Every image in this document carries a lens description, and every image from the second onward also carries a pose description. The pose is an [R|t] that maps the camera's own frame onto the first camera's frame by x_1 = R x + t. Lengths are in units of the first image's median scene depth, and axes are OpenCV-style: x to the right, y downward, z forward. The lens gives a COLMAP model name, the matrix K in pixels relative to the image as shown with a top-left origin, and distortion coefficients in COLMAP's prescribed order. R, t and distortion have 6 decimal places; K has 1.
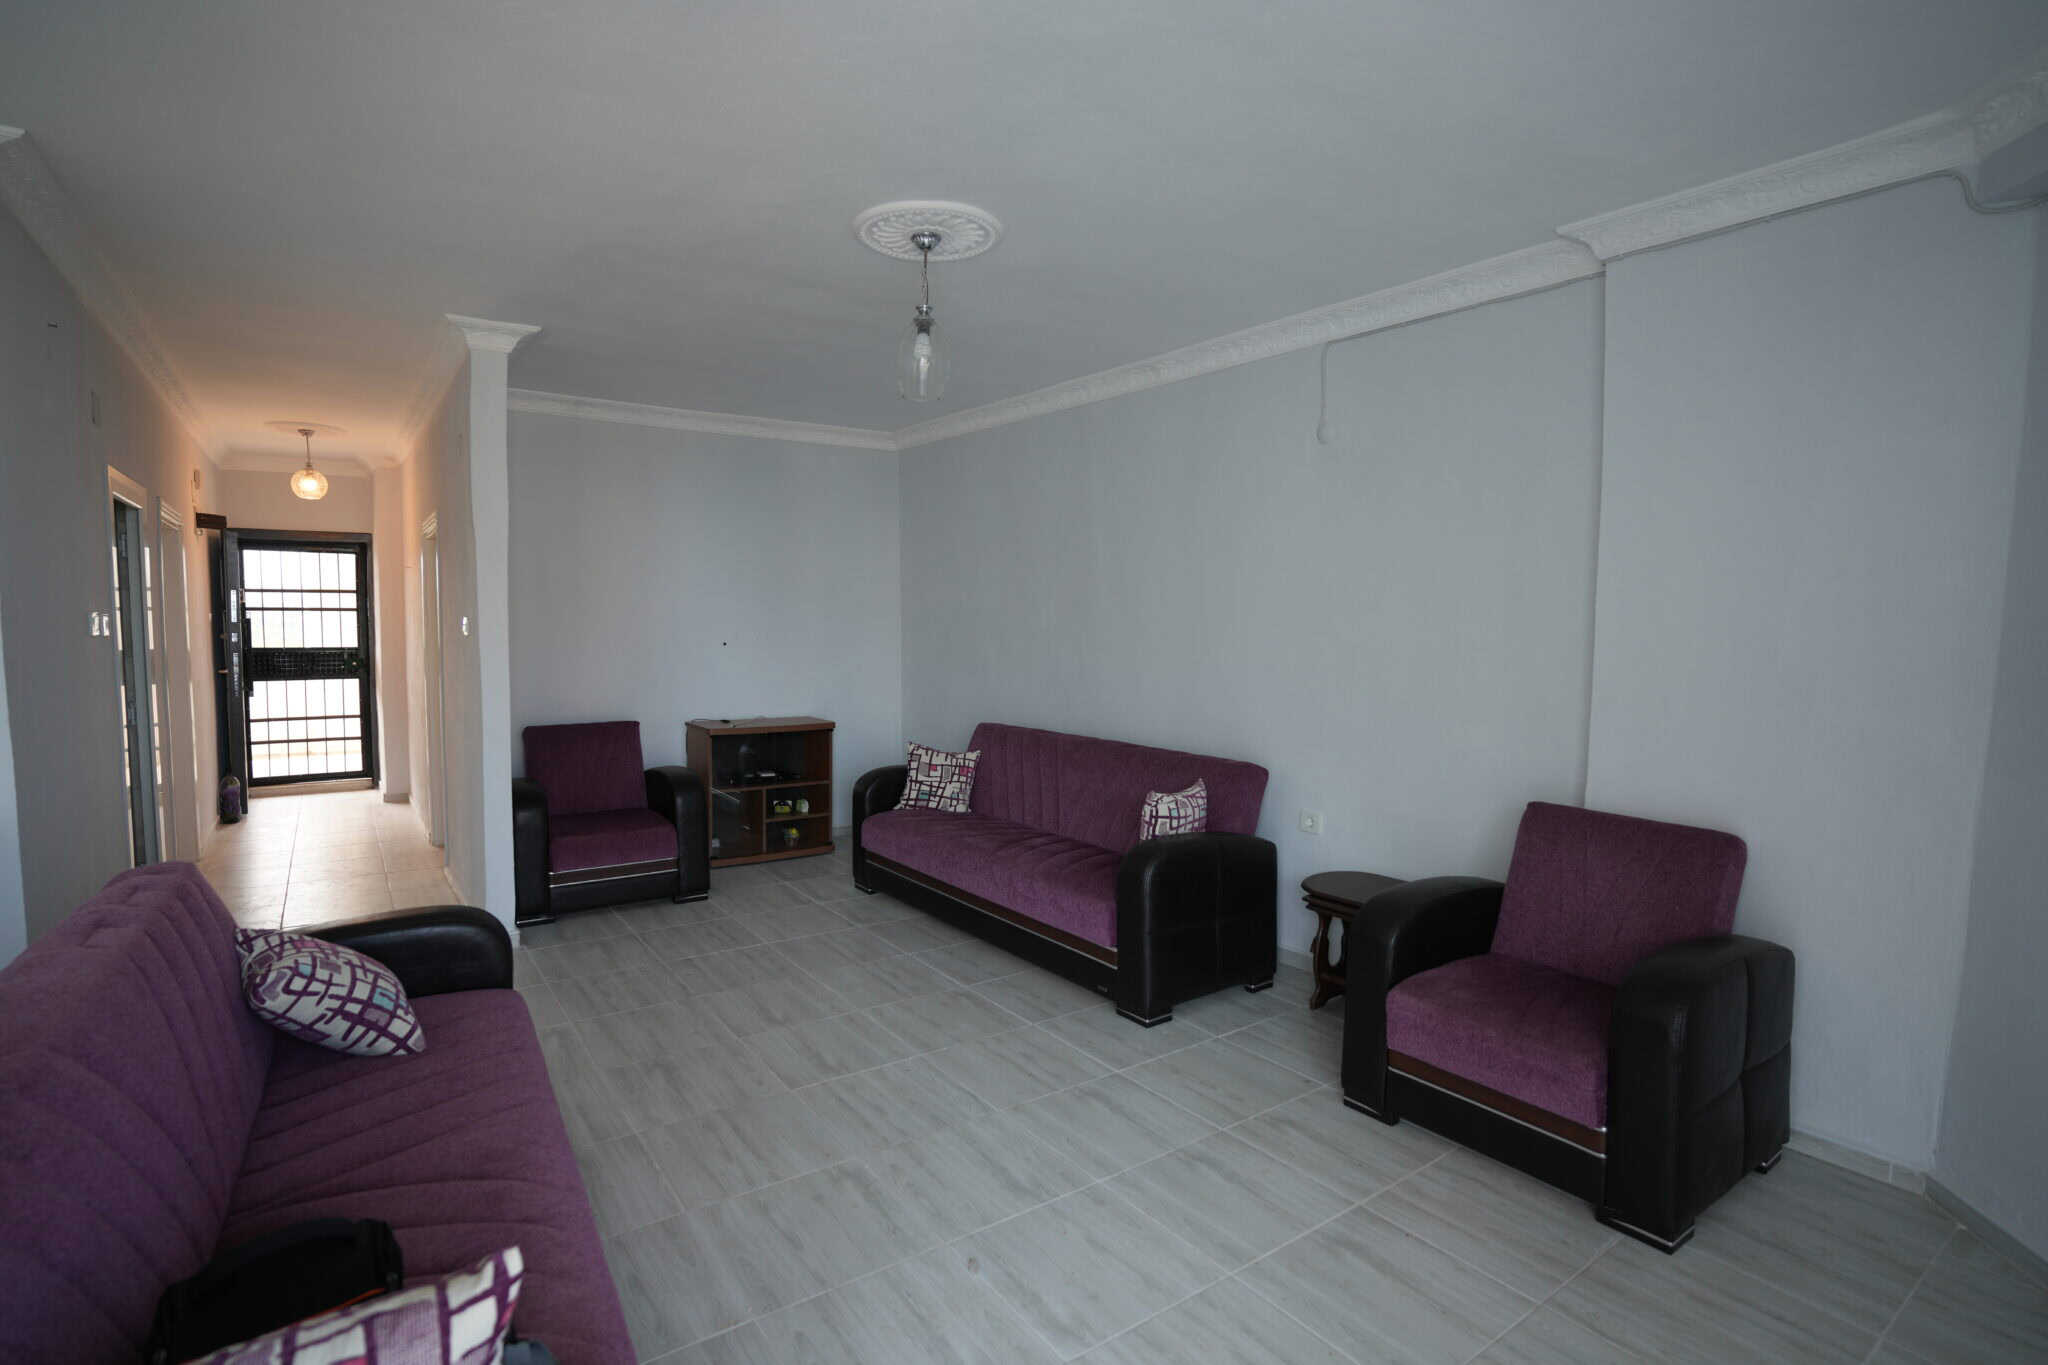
lens RADIAL K [[1007.1, 0, 1021.1], [0, 1007.1, 676.0], [0, 0, 1]] dist [-0.093792, 0.053377]
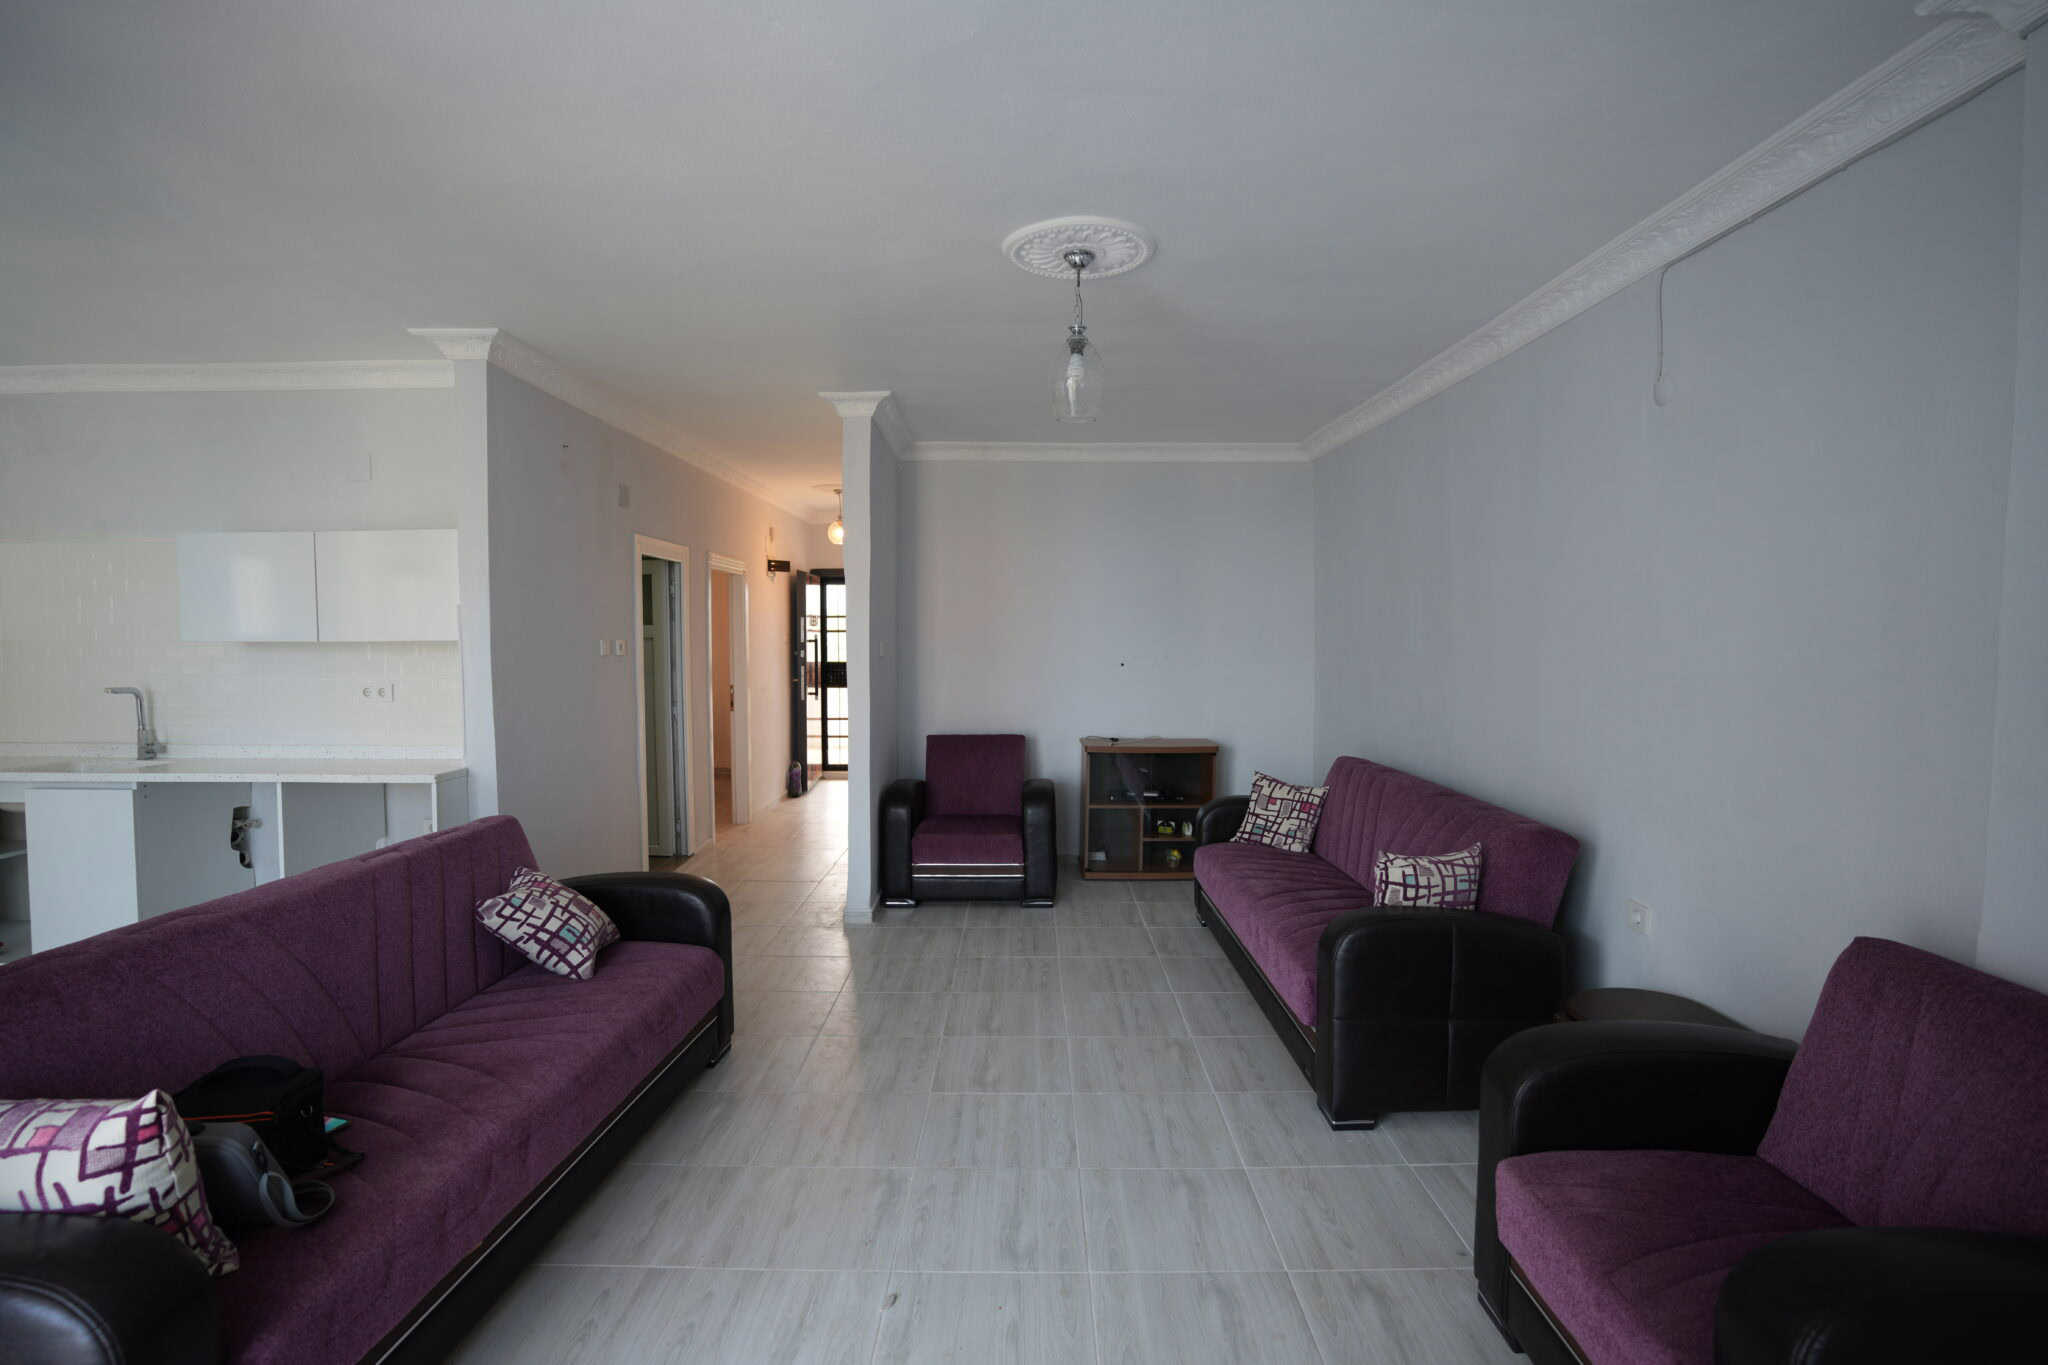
lens RADIAL K [[1007.1, 0, 1021.1], [0, 1007.1, 676.0], [0, 0, 1]] dist [-0.093792, 0.053377]
pose [[0.811384, 0.018027, -0.584235, 0.366112], [-0.027305, 0.999602, -0.007079, -0.016246], [0.583875, 0.021696, 0.811554, 0.152179]]
